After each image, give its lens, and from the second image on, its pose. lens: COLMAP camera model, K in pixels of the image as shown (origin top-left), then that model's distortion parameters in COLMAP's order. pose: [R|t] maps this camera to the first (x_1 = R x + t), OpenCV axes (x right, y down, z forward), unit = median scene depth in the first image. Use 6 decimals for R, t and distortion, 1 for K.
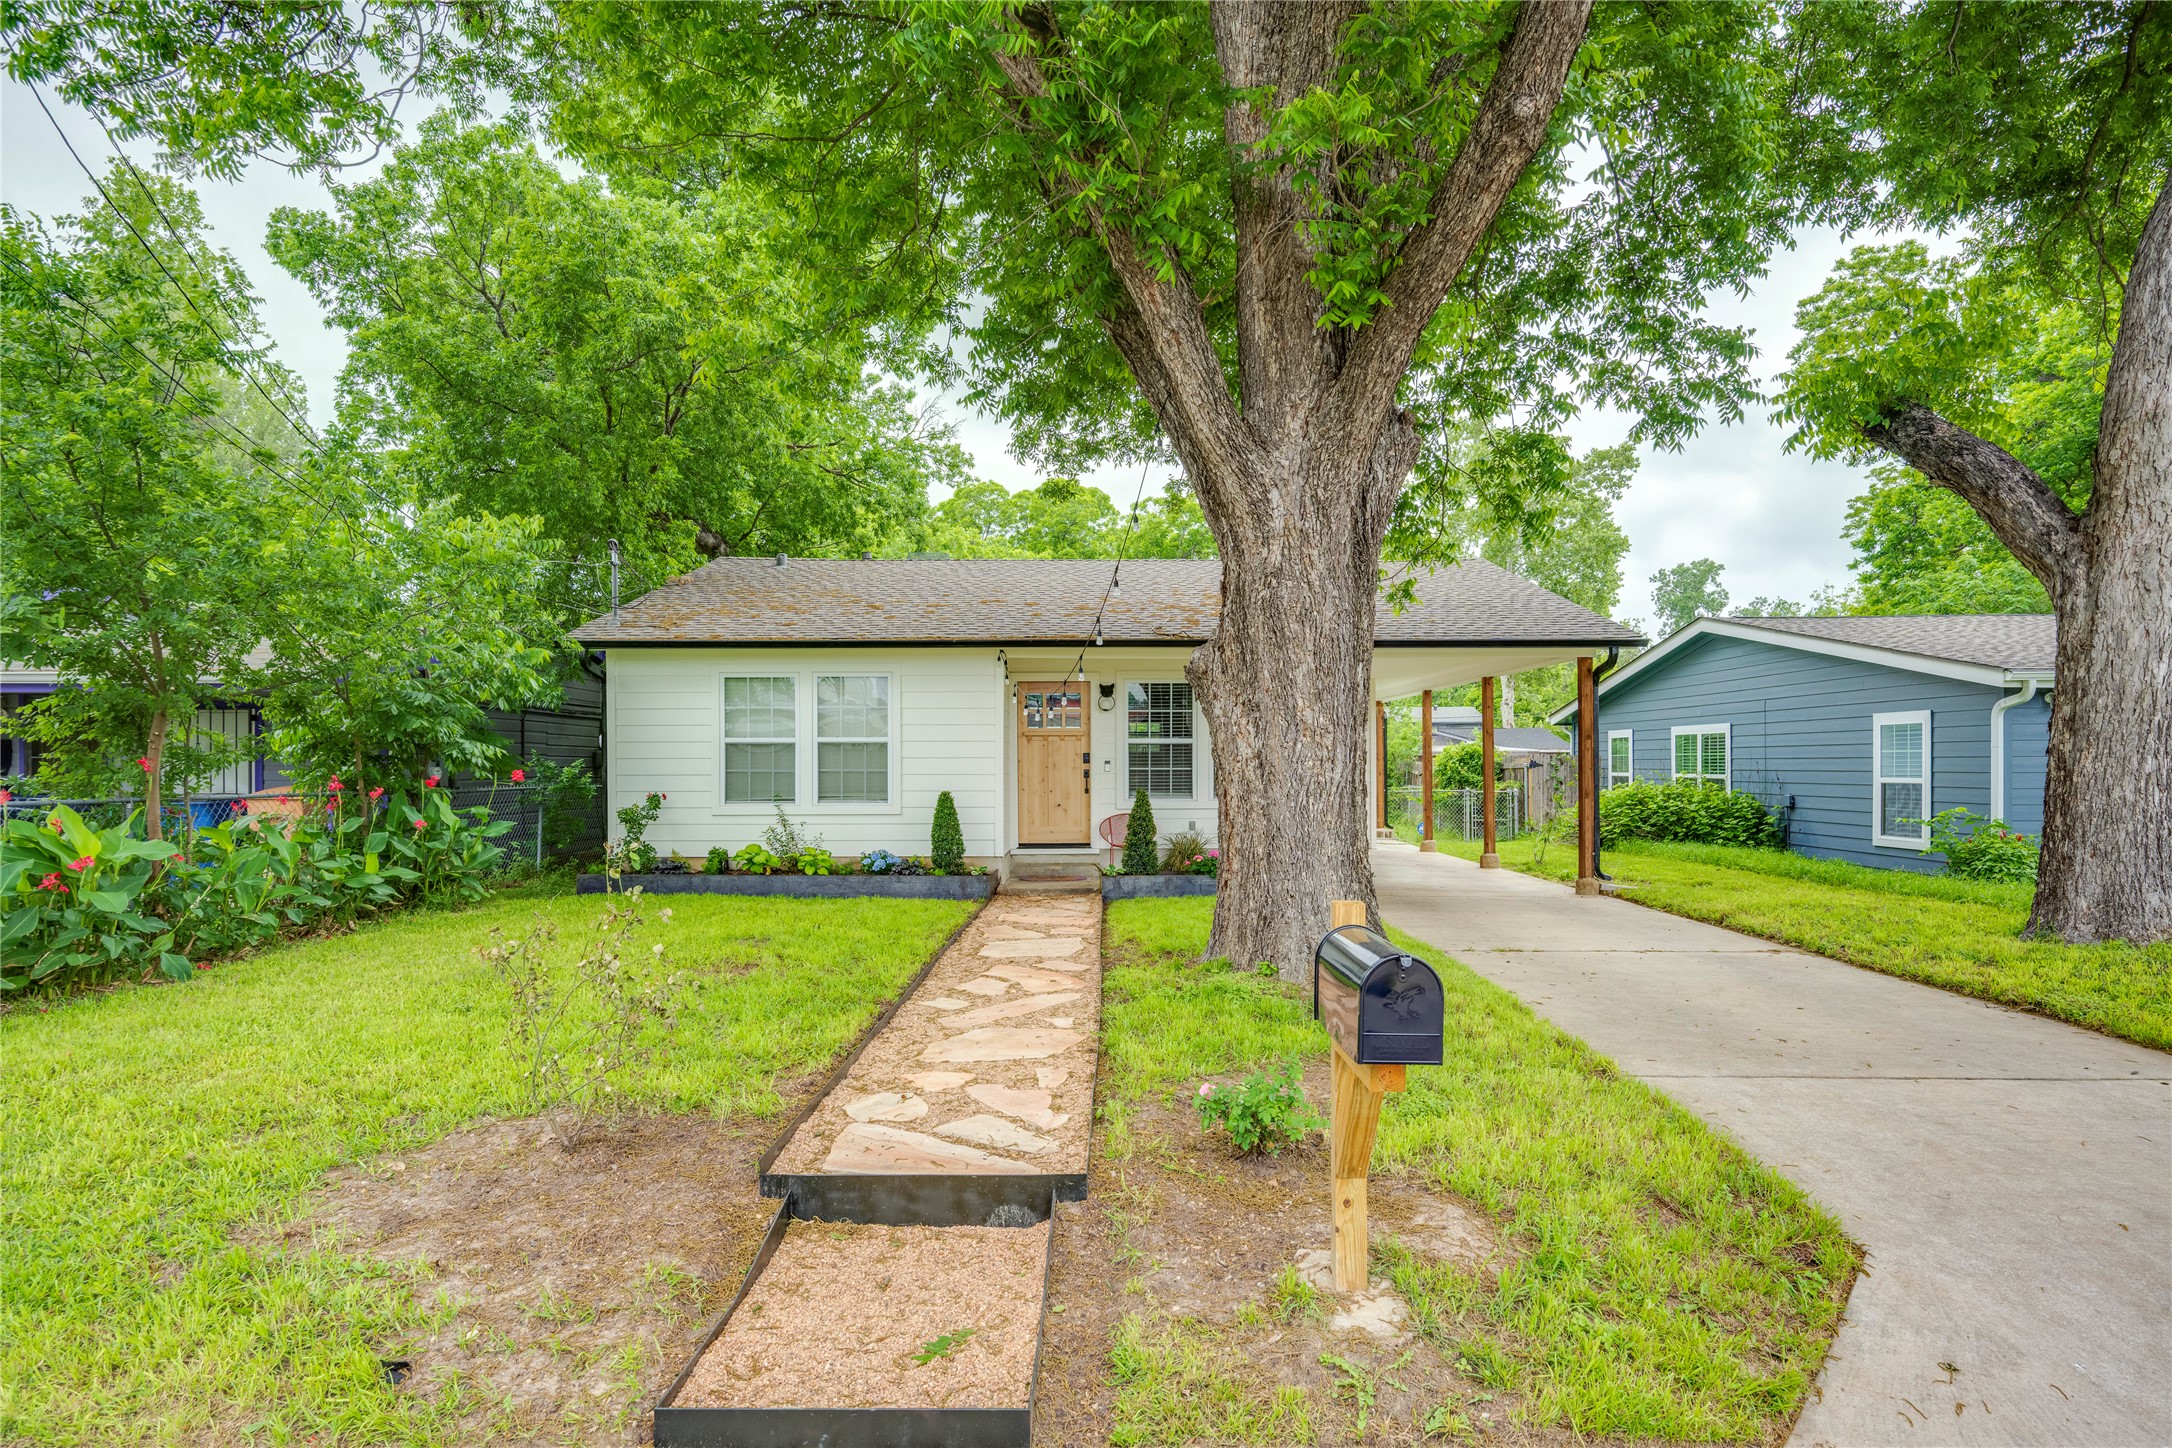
lens RADIAL K [[1225.2, 0, 1089.4], [0, 1225.2, 774.3], [0, 0, 1]] dist [-0.001154, -0.000004]
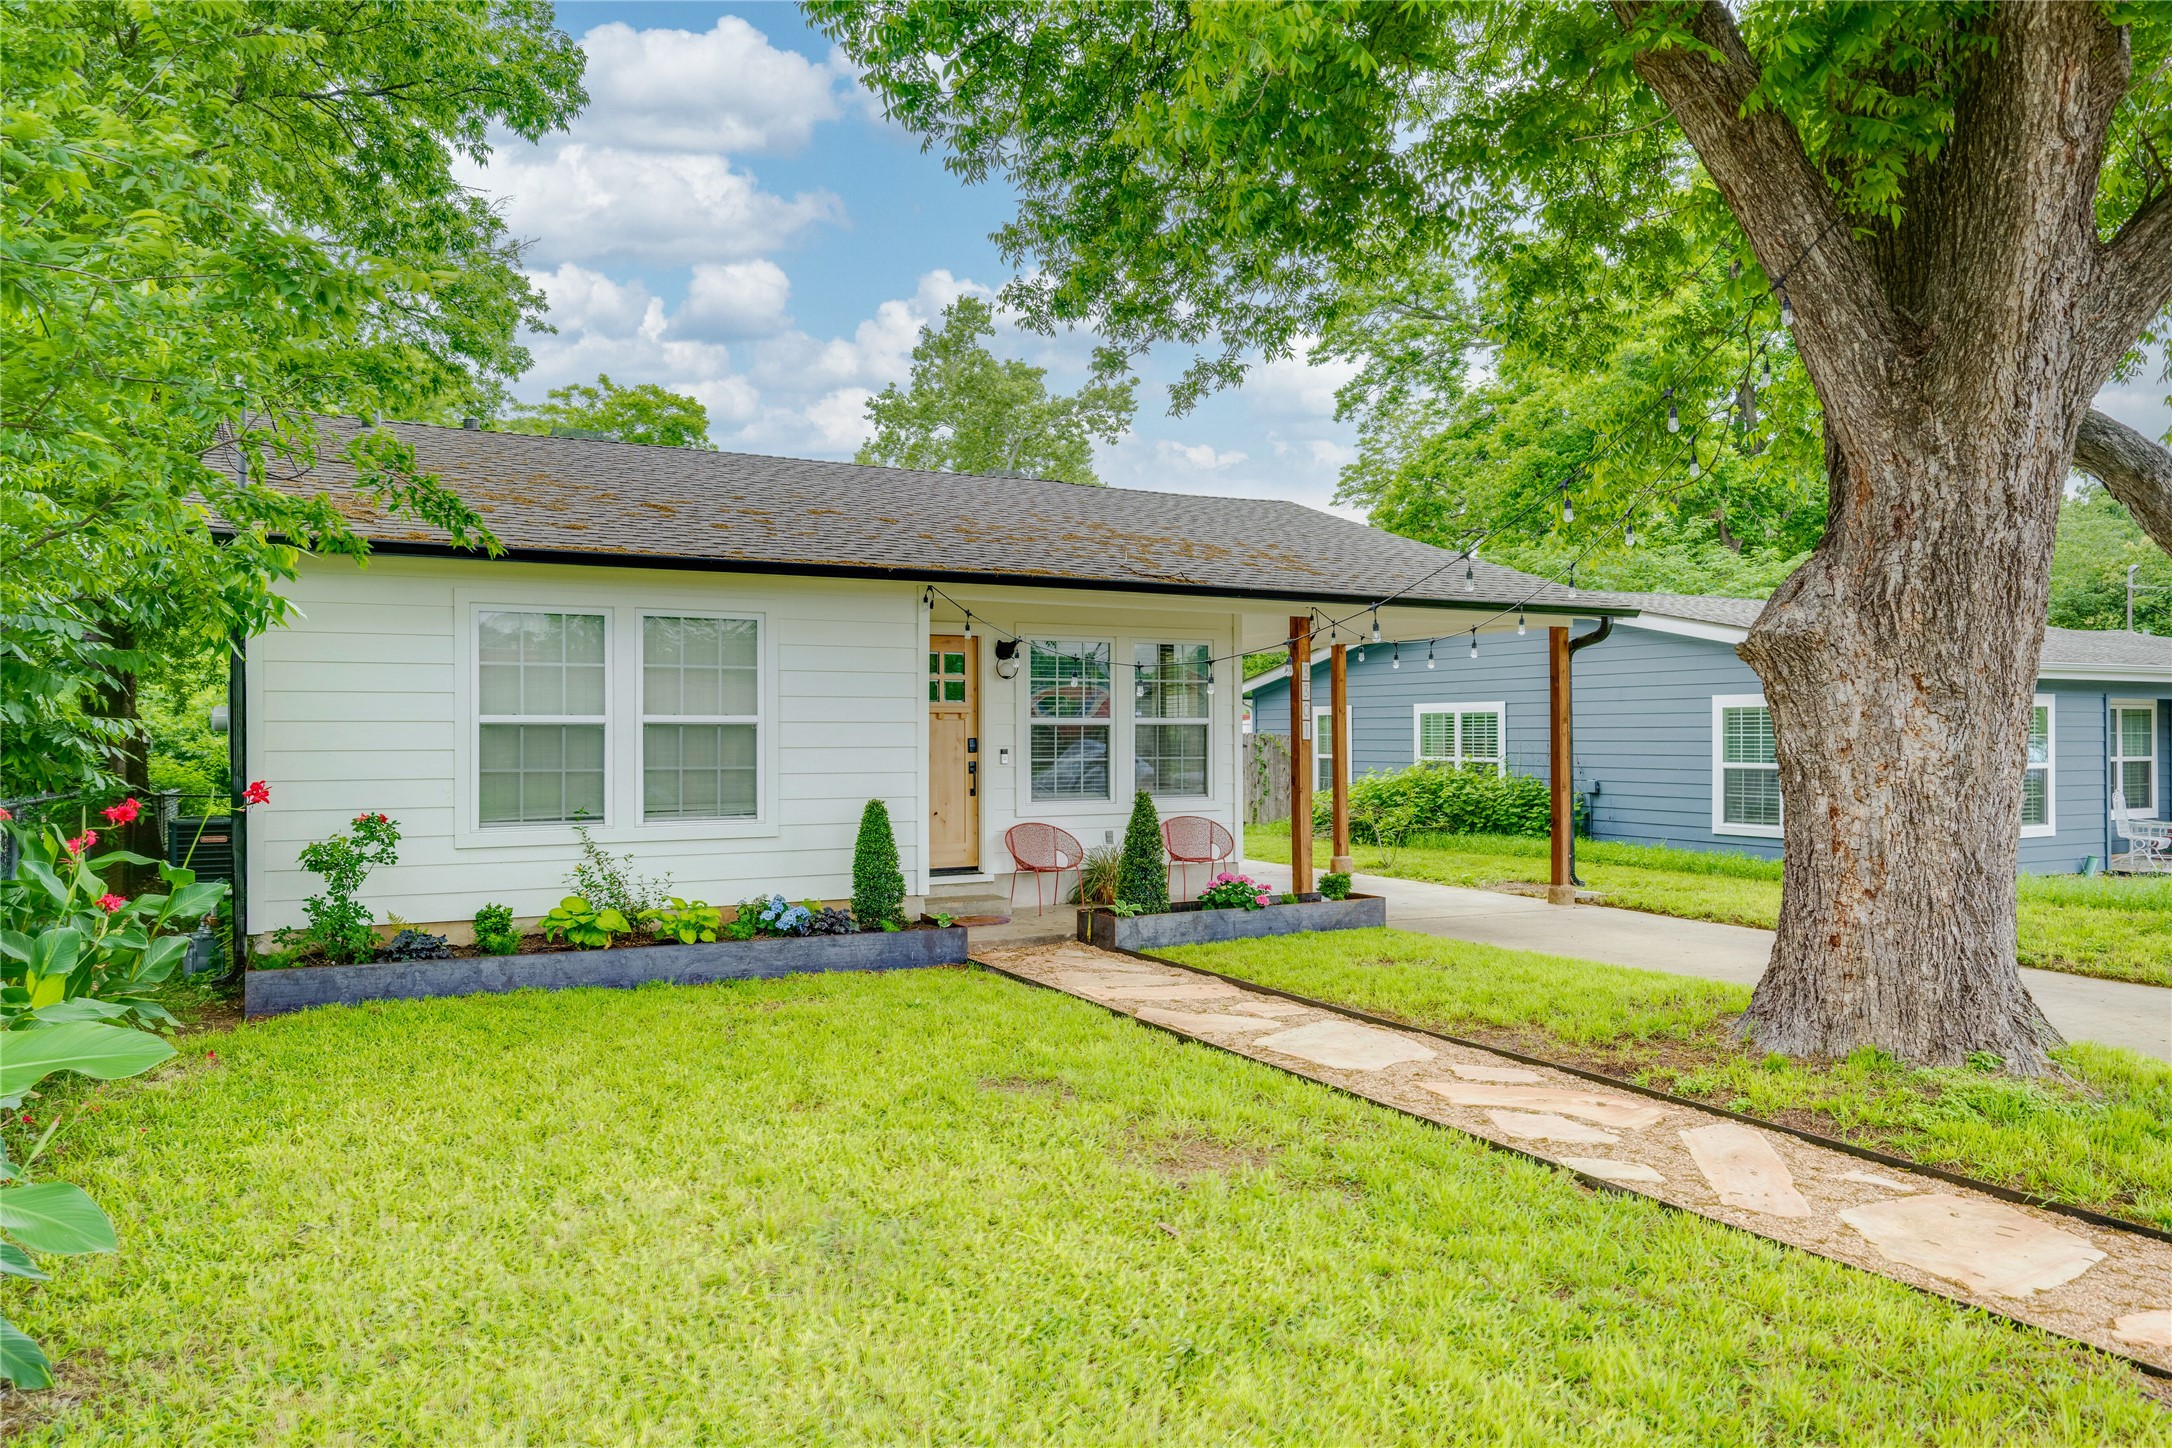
lens RADIAL K [[1464.0, 0, 1084.2], [0, 1464.0, 737.6], [0, 0, 1]] dist [-0.002486, 0.002765]
pose [[0.883111, -0.000994, 0.469162, -0.371524], [0.004169, 0.999975, -0.005728, -0.013748], [-0.469145, 0.007014, 0.883093, 0.253963]]
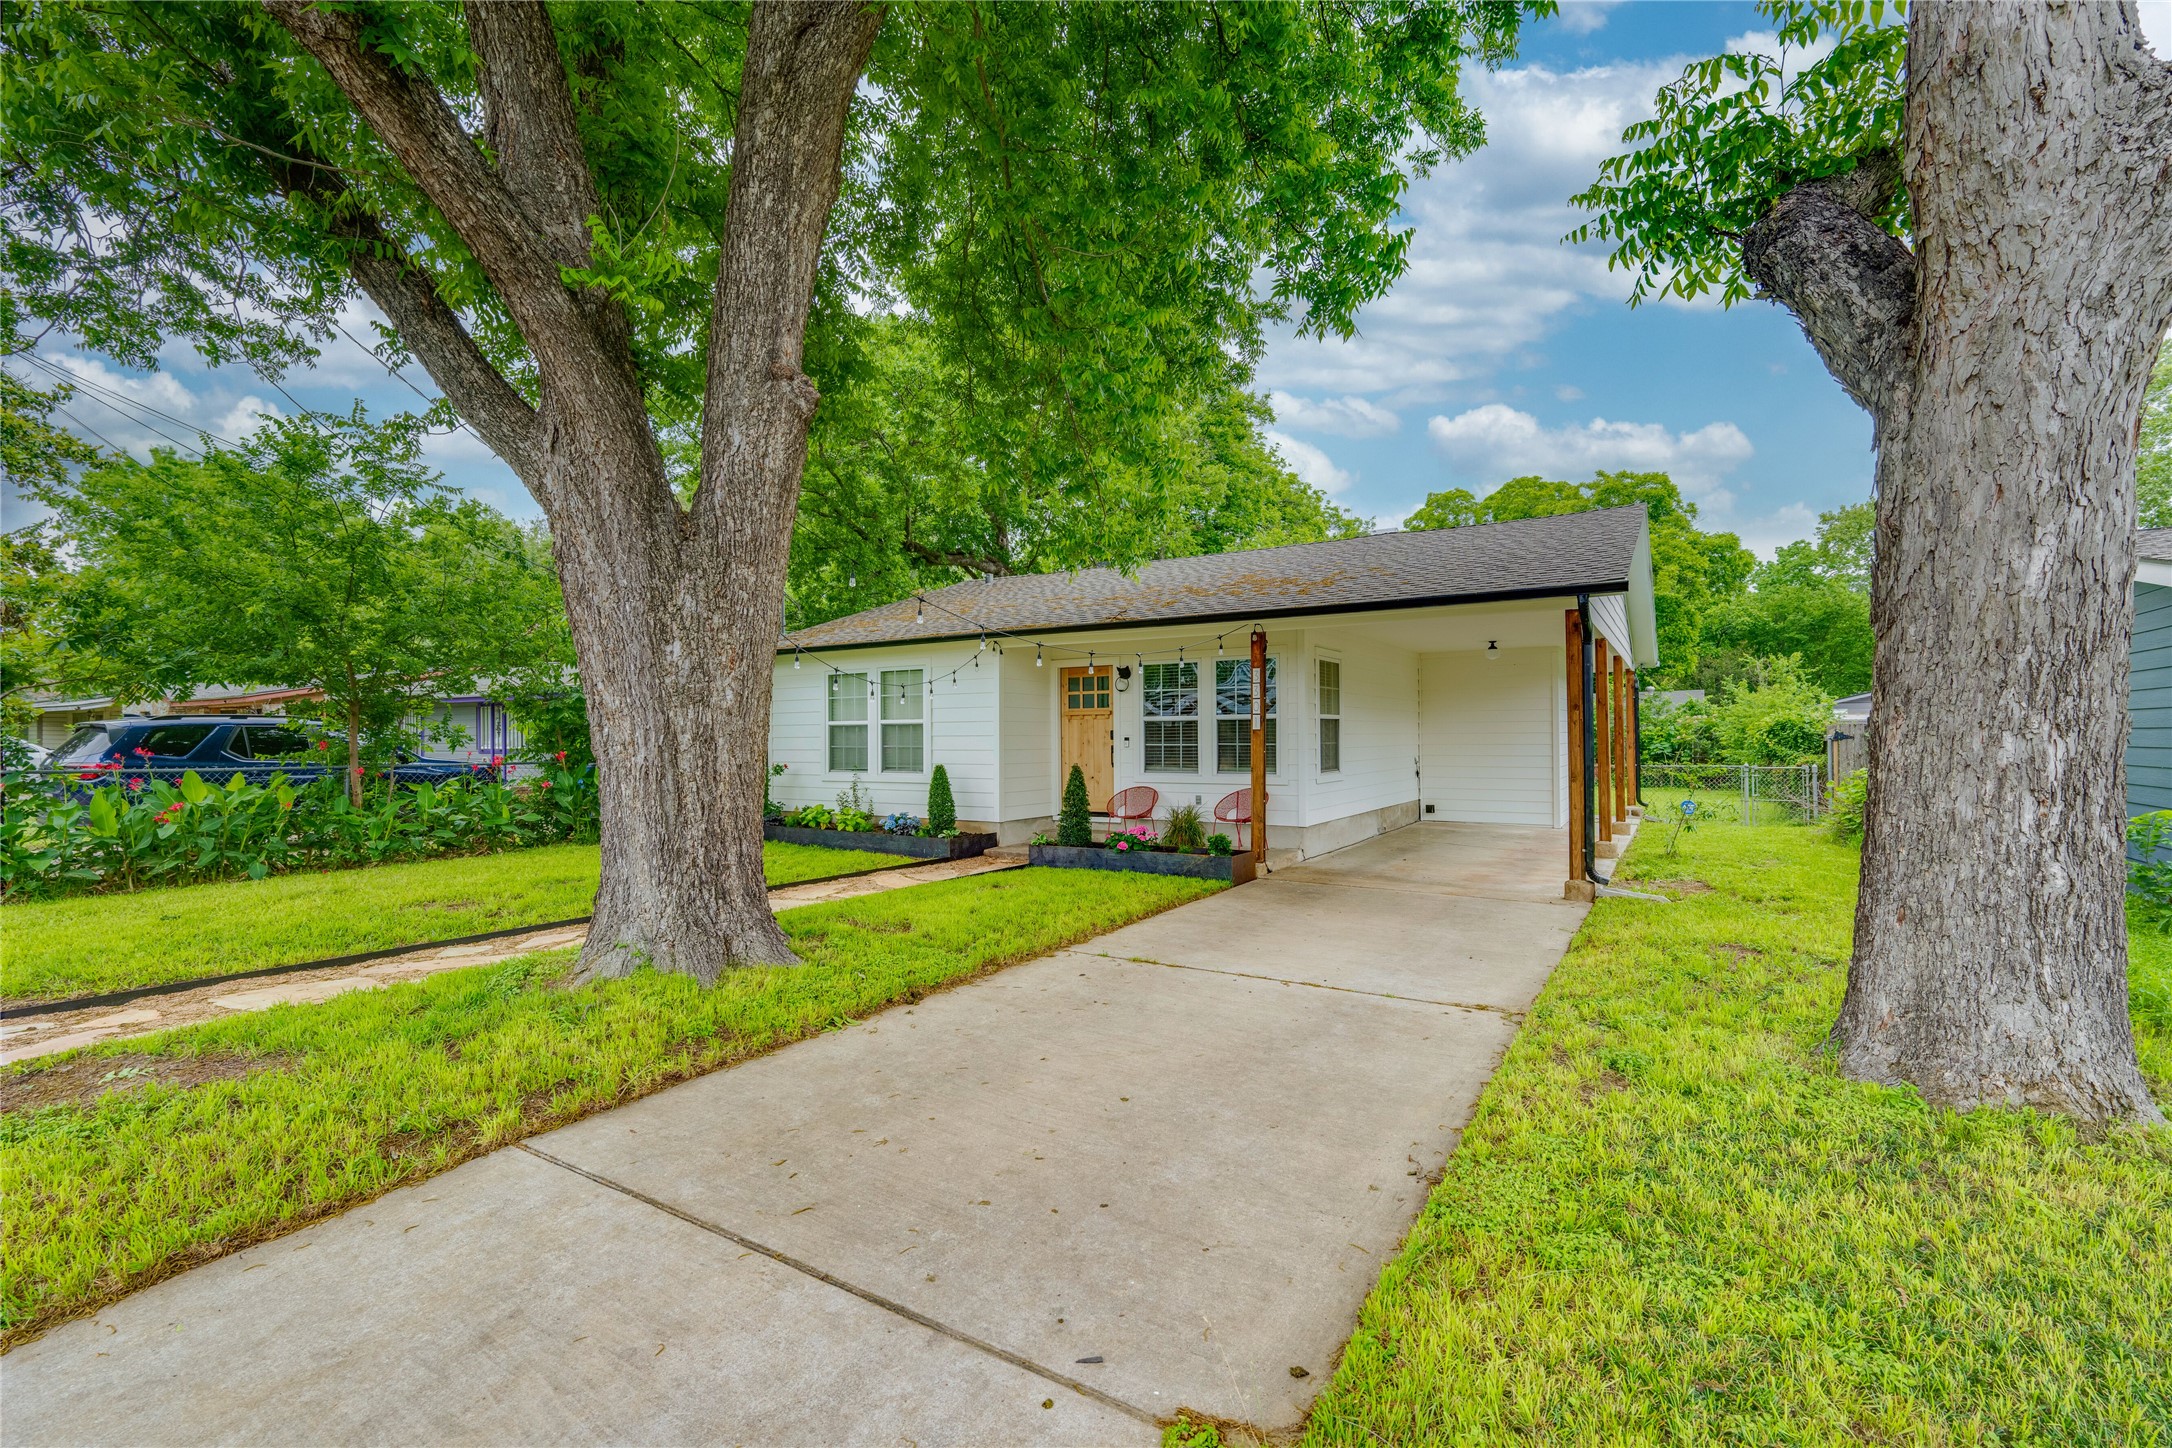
lens RADIAL K [[954.8, 0, 1079.6], [0, 954.8, 735.9], [0, 0, 1]] dist [-0.001031, -0.000087]
pose [[0.847542, -0.004646, -0.530708, 0.465790], [0.000883, 0.999973, -0.007344, -0.006890], [0.530728, 0.005756, 0.847523, 0.286894]]
